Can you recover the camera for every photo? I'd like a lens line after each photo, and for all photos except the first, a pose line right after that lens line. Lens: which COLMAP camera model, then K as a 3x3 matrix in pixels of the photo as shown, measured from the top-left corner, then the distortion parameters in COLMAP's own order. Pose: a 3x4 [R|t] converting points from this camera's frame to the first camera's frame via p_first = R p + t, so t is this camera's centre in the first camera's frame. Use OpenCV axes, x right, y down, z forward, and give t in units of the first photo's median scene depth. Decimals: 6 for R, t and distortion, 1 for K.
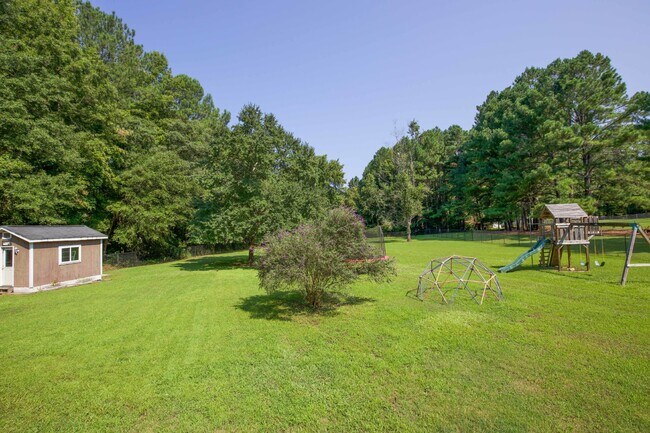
lens RADIAL K [[306.0, 0, 317.7], [0, 306.0, 212.8], [0, 0, 1]] dist [-0.041731, 0.008434]
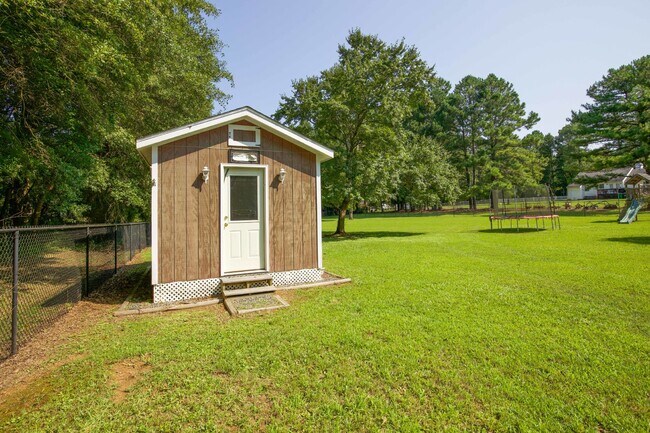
lens RADIAL K [[306.2, 0, 318.4], [0, 306.2, 202.3], [0, 0, 1]] dist [-0.063056, 0.019076]
pose [[0.856274, 0.030840, 0.515601, -0.617203], [-0.035886, 0.999356, -0.000178, 0.082691], [-0.515274, -0.018350, 0.856829, 0.331555]]
